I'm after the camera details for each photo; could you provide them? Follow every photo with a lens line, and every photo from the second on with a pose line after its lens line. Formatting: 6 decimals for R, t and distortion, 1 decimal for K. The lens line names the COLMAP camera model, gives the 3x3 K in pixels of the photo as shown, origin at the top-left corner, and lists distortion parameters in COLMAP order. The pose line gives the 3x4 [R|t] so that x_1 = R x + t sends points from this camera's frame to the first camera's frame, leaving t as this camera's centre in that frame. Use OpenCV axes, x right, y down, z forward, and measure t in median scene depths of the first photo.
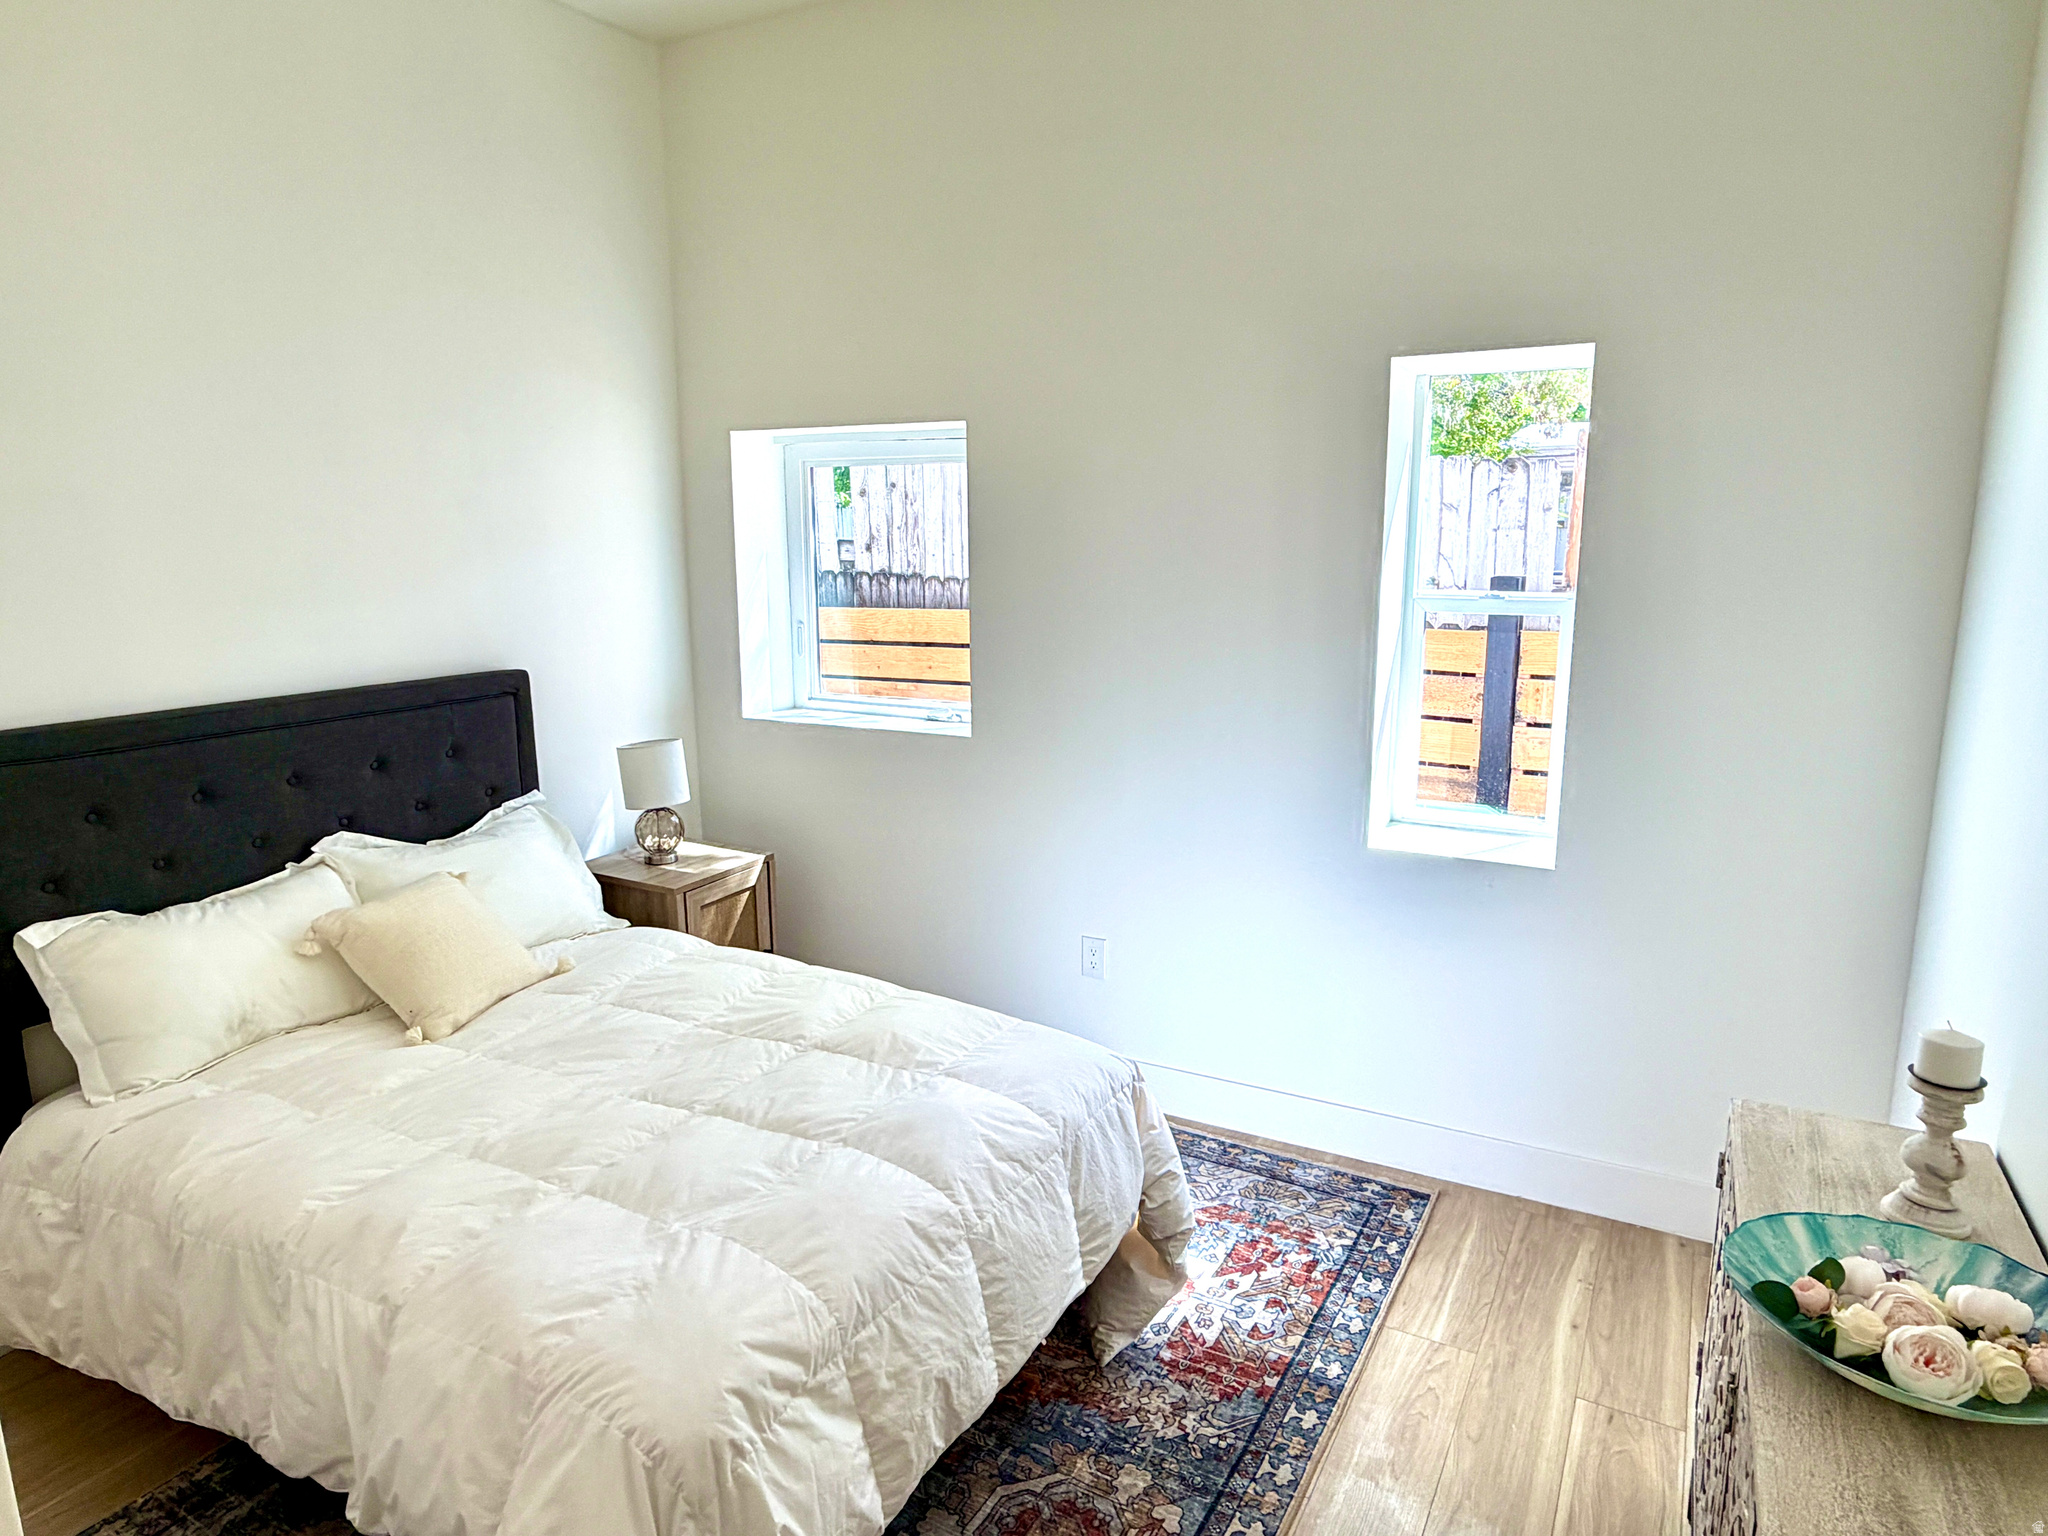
lens RADIAL K [[1234.7, 0, 1013.7], [0, 1234.7, 770.8], [0, 0, 1]] dist [0.002048, -0.003224]
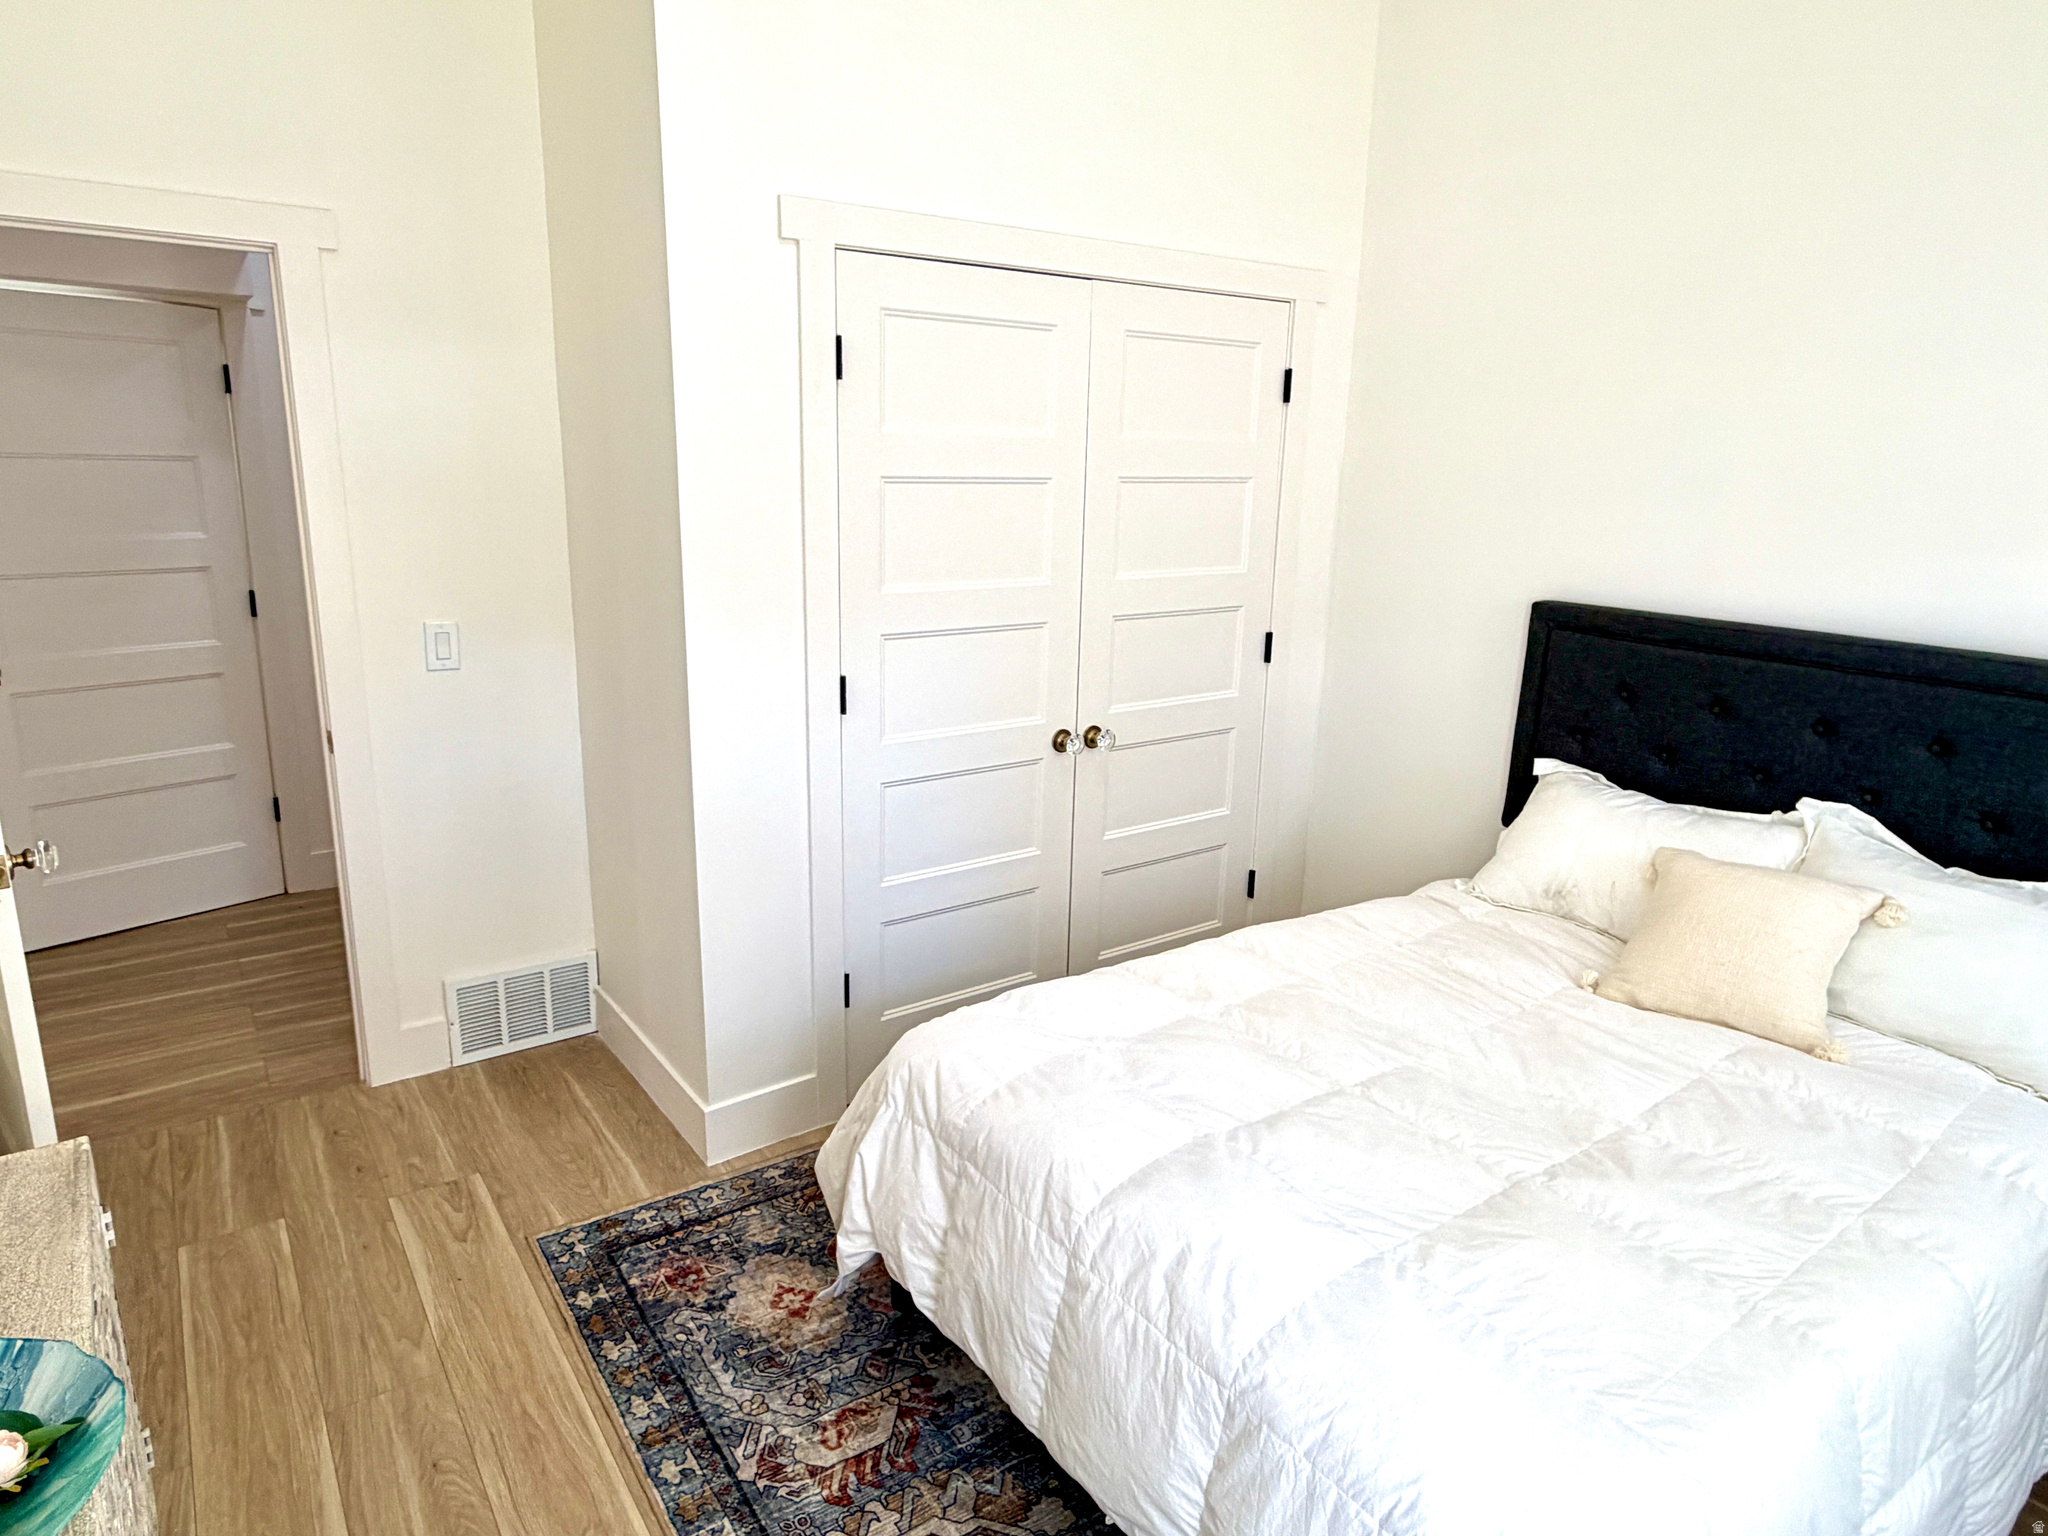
lens RADIAL K [[1234.7, 0, 1013.7], [0, 1234.7, 770.8], [0, 0, 1]] dist [0.002048, -0.003224]
pose [[-0.429974, 0.224722, -0.874427, 0.525324], [-0.198246, 0.921390, 0.334273, -0.170053], [0.880807, 0.317081, -0.351623, 0.933726]]
